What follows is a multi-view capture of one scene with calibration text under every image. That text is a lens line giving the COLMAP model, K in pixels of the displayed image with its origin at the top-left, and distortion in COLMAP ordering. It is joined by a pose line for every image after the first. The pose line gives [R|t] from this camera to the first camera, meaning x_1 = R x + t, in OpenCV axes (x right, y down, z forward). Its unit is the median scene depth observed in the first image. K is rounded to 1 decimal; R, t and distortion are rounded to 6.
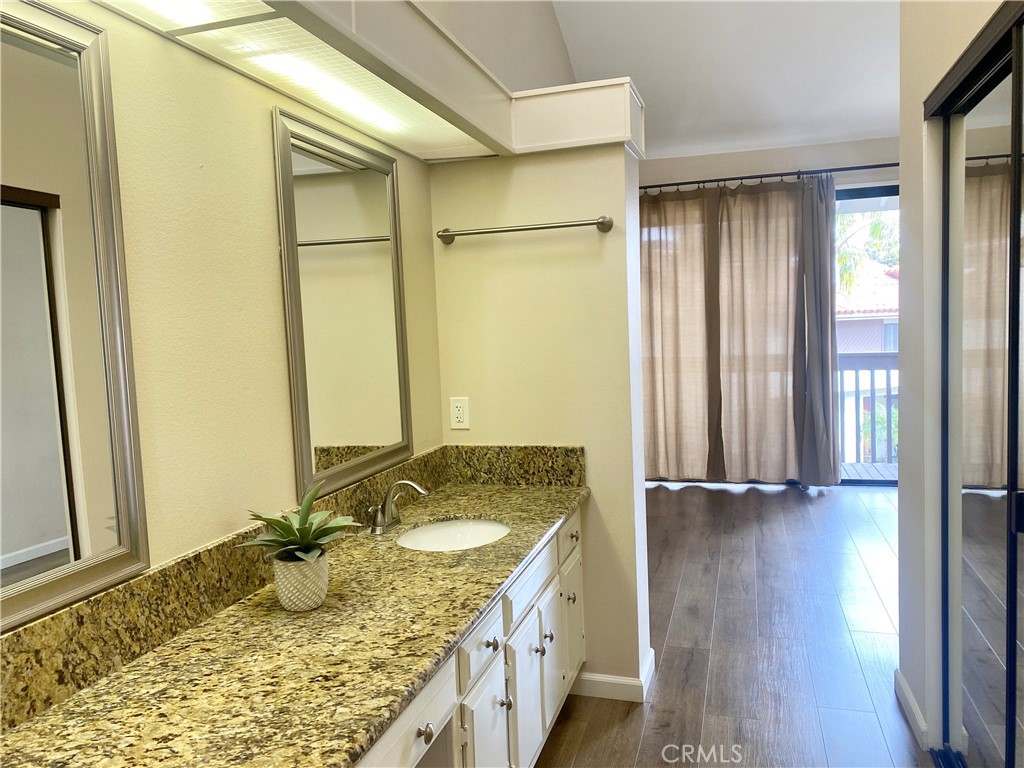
lens RADIAL K [[768.7, 0, 509.6], [0, 768.7, 383.5], [0, 0, 1]] dist [0.022555, -0.001561]
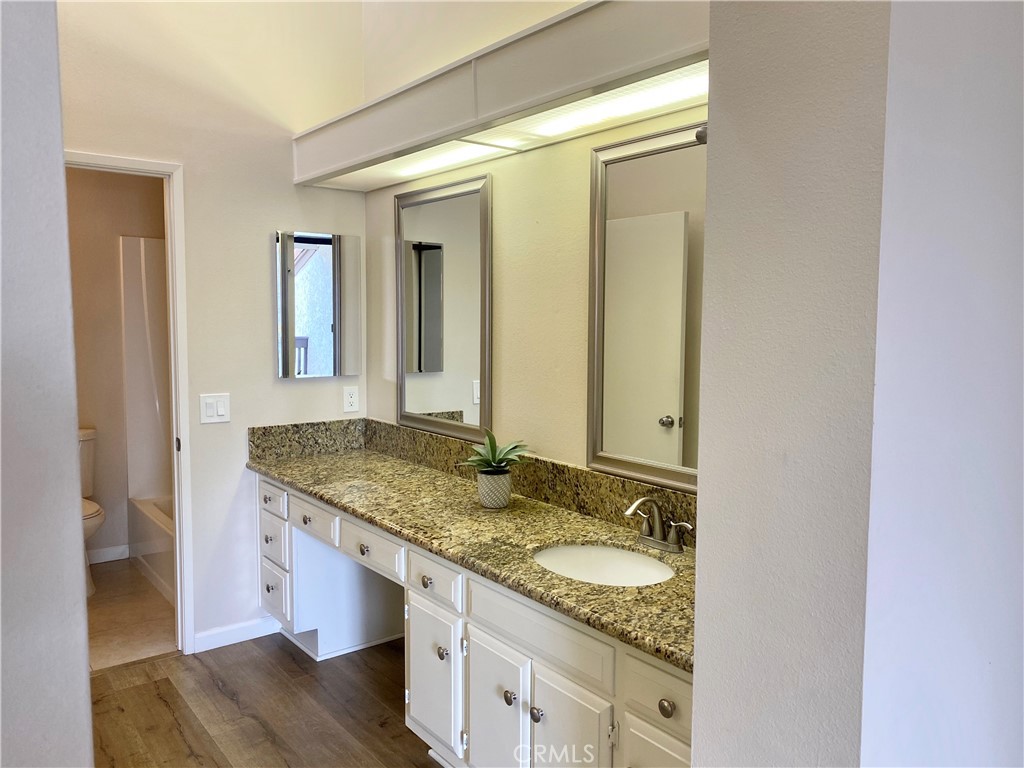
lens RADIAL K [[768.7, 0, 512.7], [0, 768.7, 385.8], [0, 0, 1]] dist [0.022555, -0.001561]
pose [[-0.578055, 0.110482, -0.808484, 0.829562], [-0.043950, 0.985138, 0.166047, -0.183445], [0.814813, 0.131517, -0.564609, 1.669998]]
